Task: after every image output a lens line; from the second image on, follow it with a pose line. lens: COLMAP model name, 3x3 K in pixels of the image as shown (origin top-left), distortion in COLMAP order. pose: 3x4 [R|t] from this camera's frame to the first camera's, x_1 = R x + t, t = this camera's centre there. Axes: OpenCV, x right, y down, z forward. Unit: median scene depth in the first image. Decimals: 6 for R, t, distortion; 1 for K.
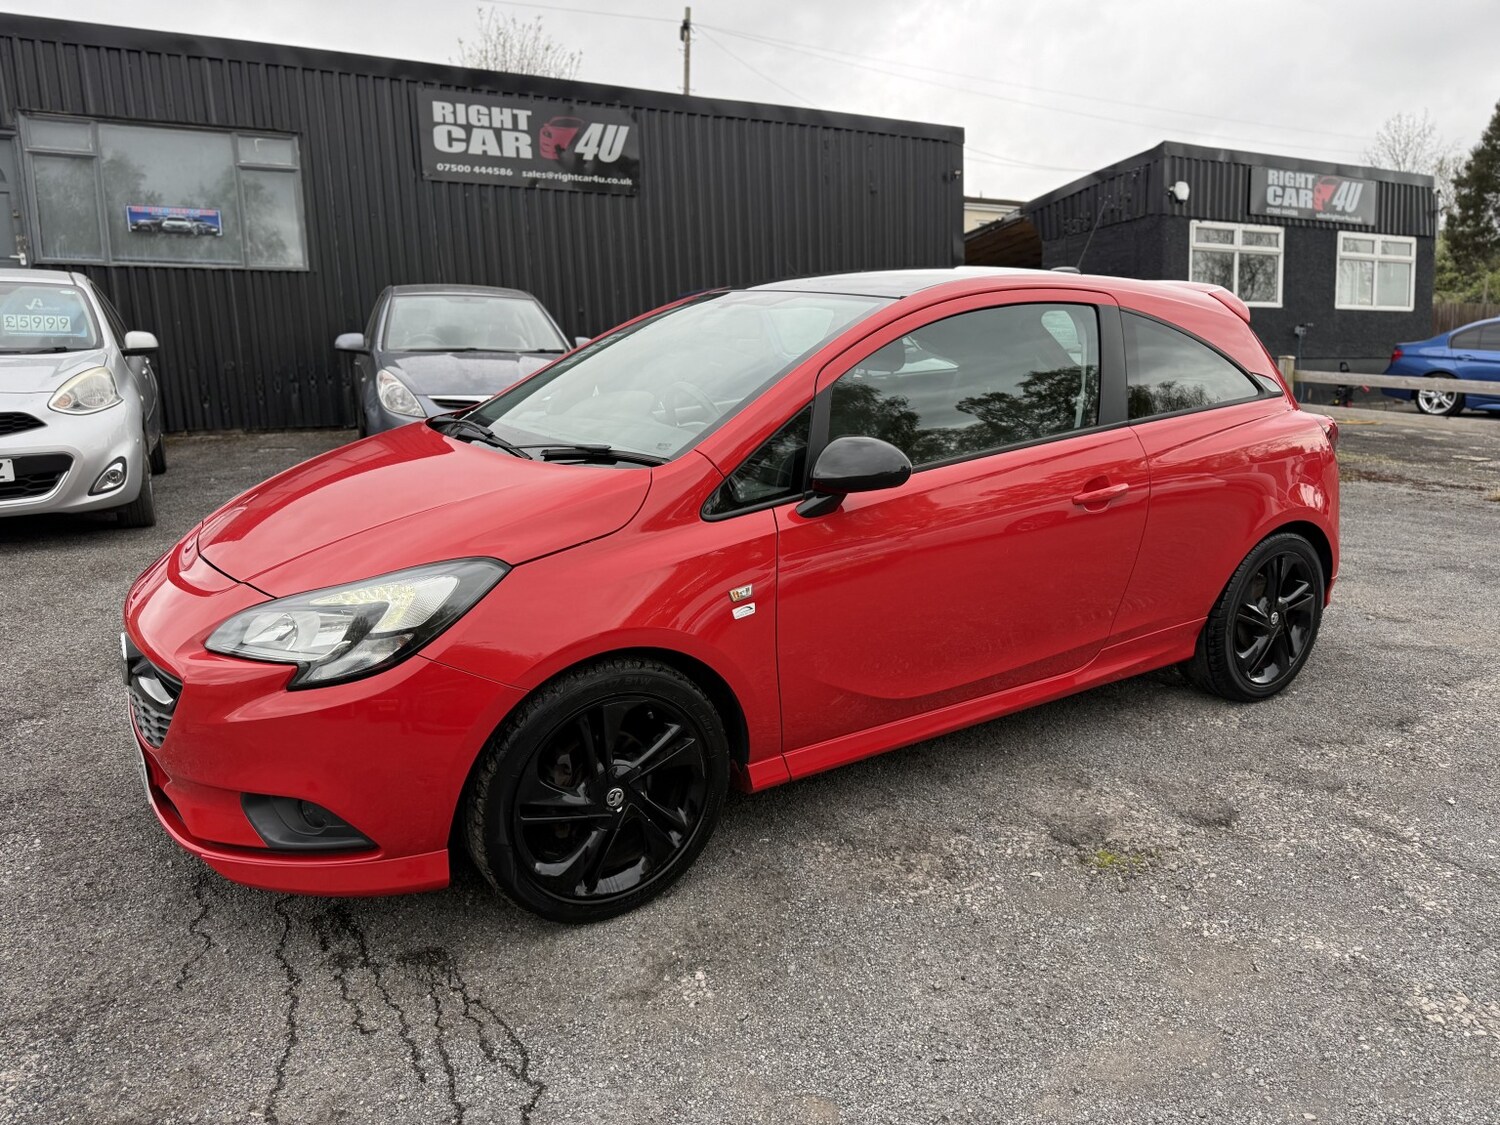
lens RADIAL K [[1061.2, 0, 747.0], [0, 1061.2, 566.1], [0, 0, 1]] dist [0.025055, -0.028576]
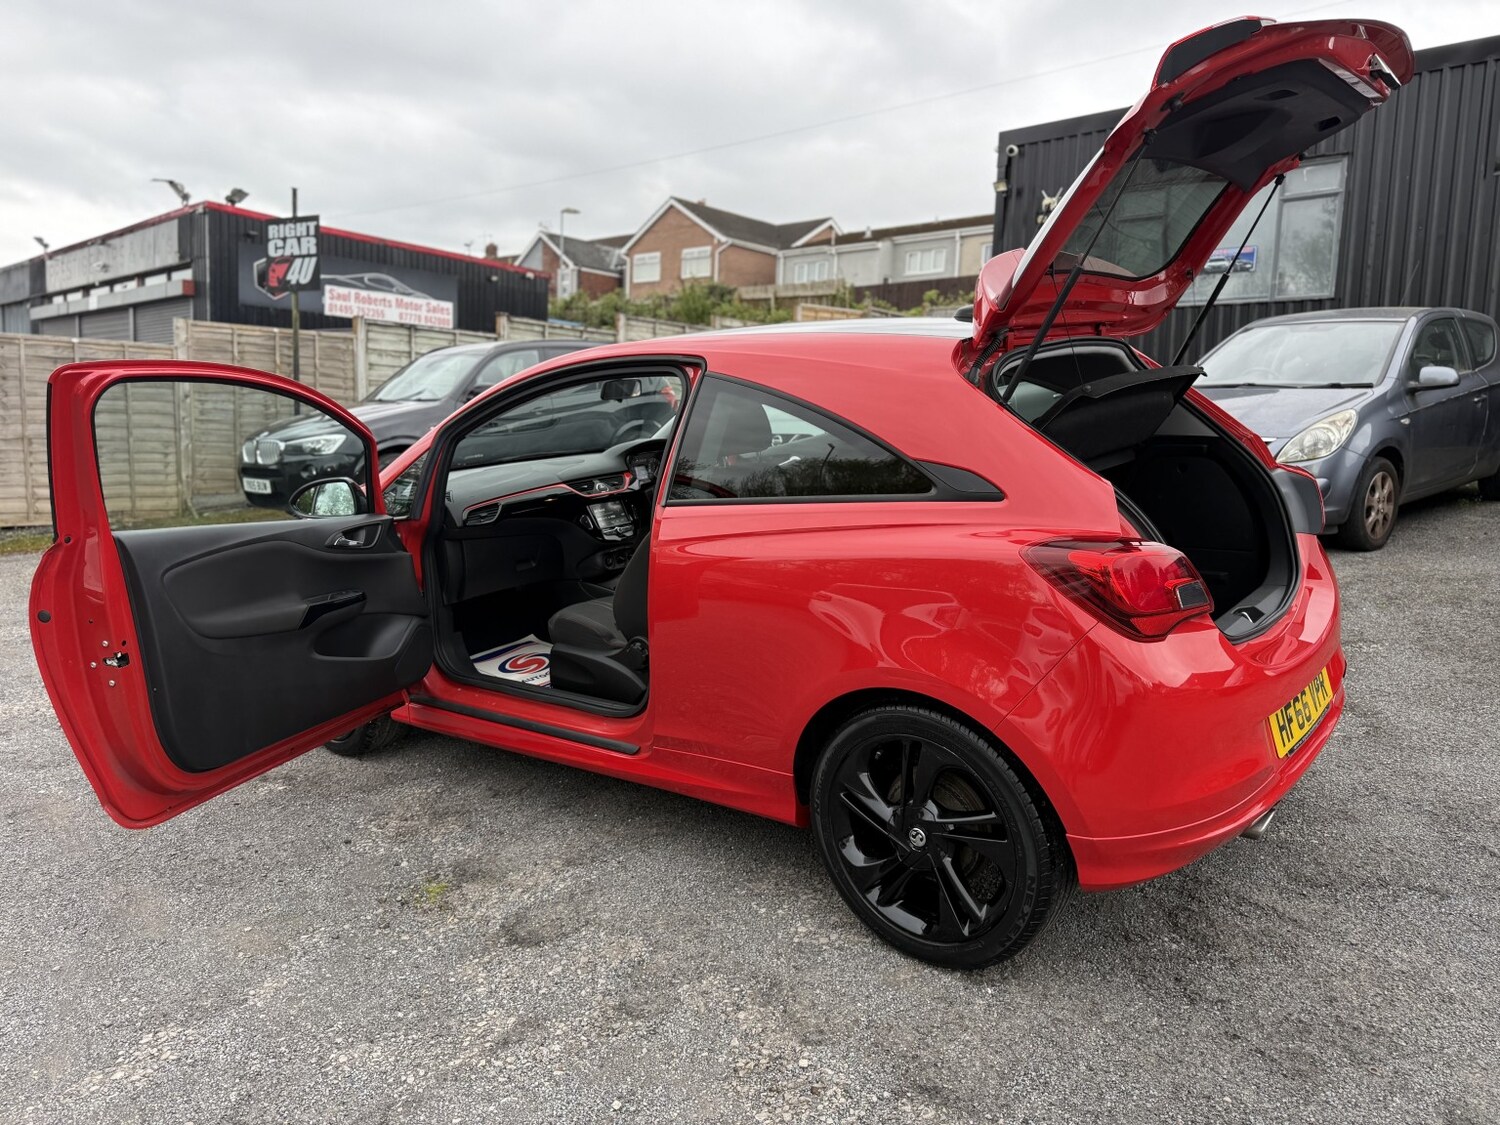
lens RADIAL K [[1061.2, 0, 745.3], [0, 1061.2, 566.3], [0, 0, 1]] dist [0.025055, -0.028576]
pose [[0.308308, 0.162789, -0.937254, 0.391088], [-0.177055, 0.977853, 0.111599, -0.062029], [0.934664, 0.131539, 0.330303, 0.251754]]
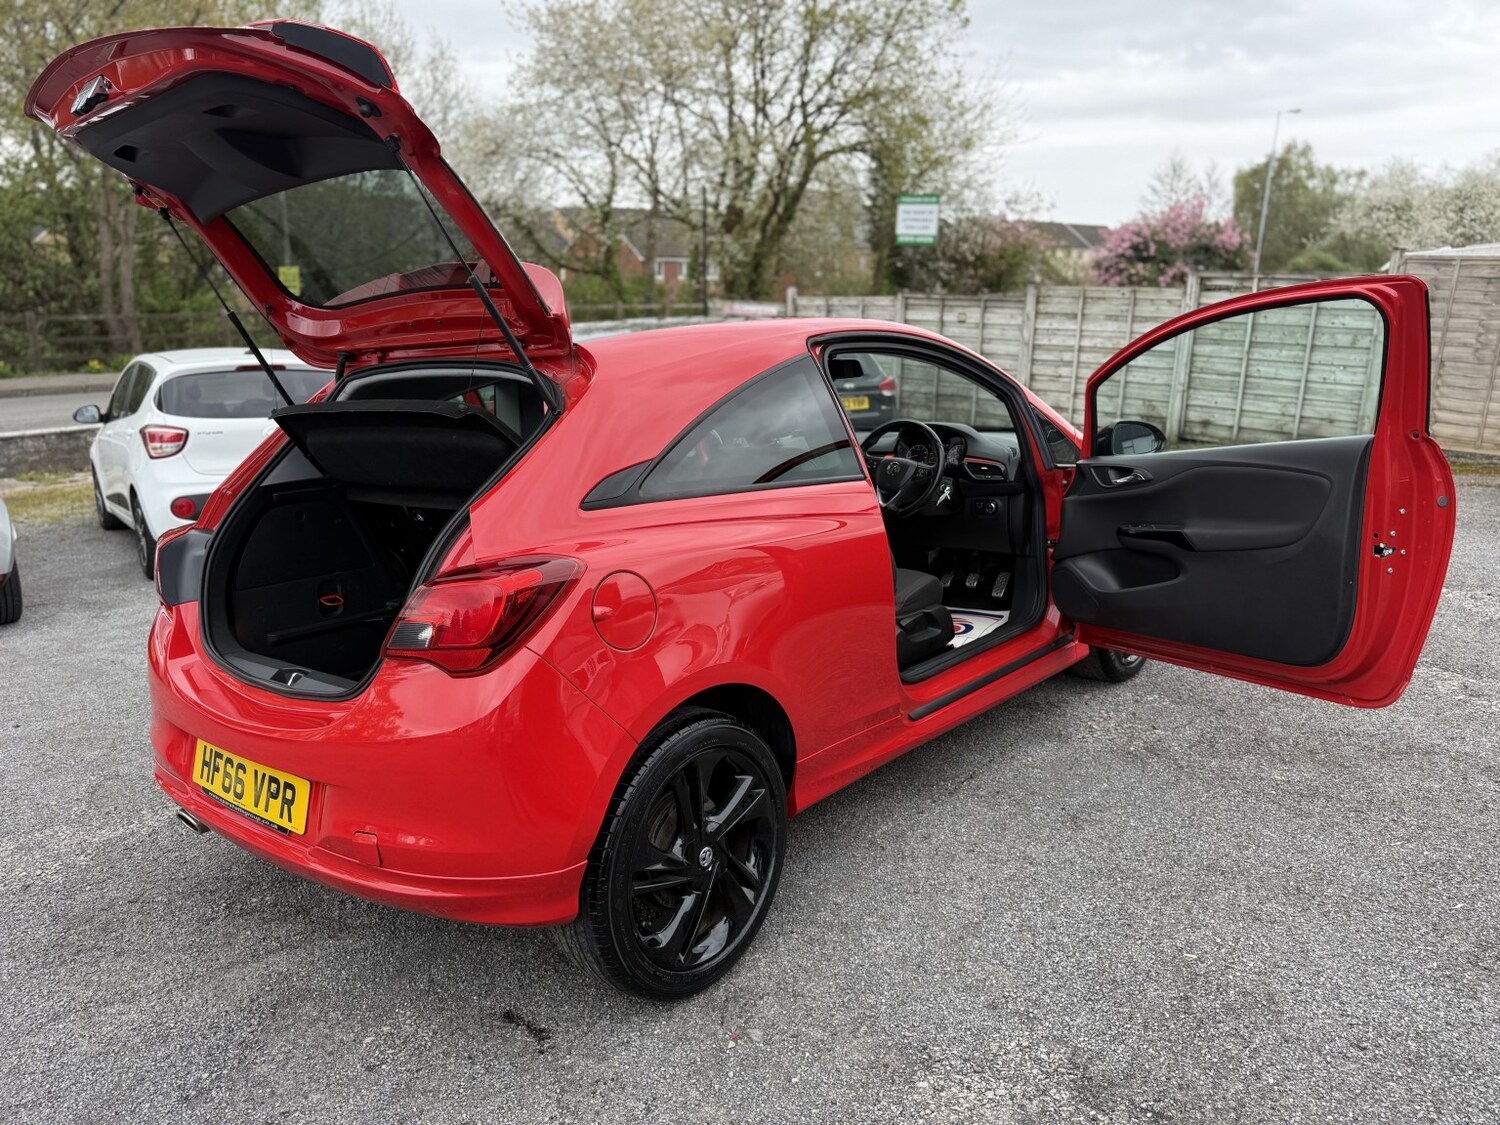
lens RADIAL K [[1061.2, 0, 752.2], [0, 1061.2, 565.1], [0, 0, 1]] dist [0.025055, -0.028576]
pose [[-0.949743, 0.100223, -0.296552, 0.149931], [-0.032883, 0.910176, 0.412915, -0.171326], [0.311298, 0.401915, -0.861138, 0.695477]]
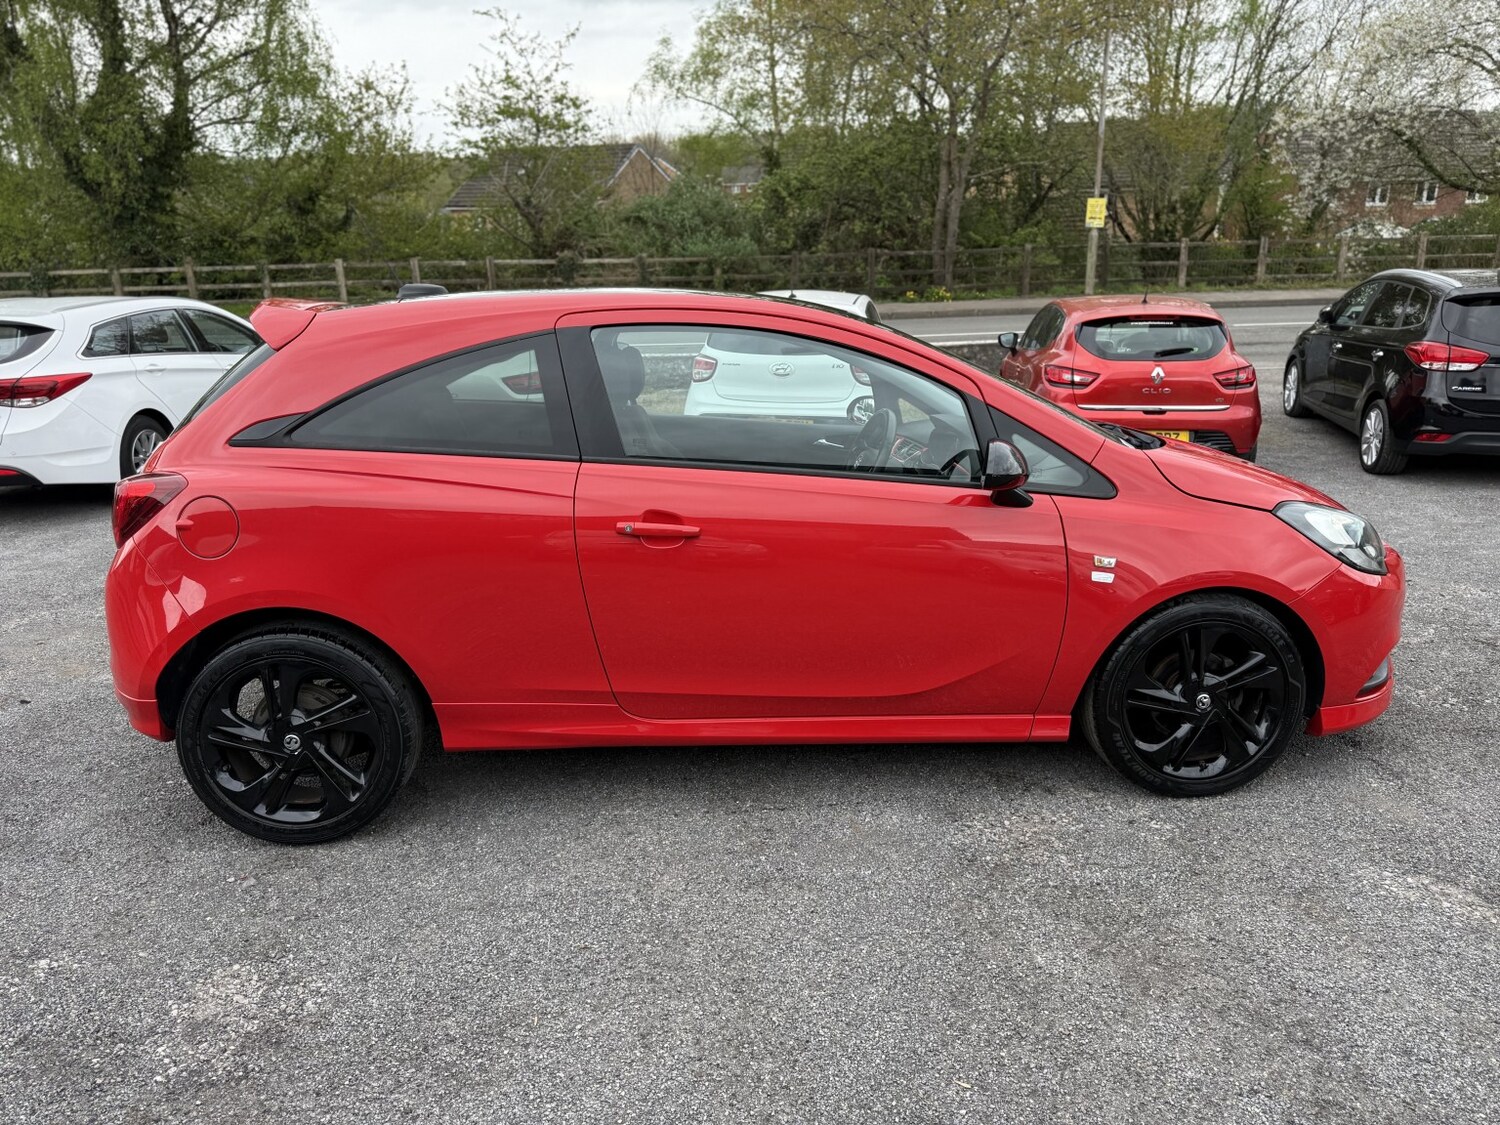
lens RADIAL K [[1061.2, 0, 746.6], [0, 1061.2, 579.8], [0, 0, 1]] dist [0.025055, -0.028576]
pose [[-0.882683, -0.112839, 0.456221, -0.140789], [0.116881, 0.887541, 0.445657, -0.168824], [-0.455202, 0.446698, -0.770229, 0.662870]]
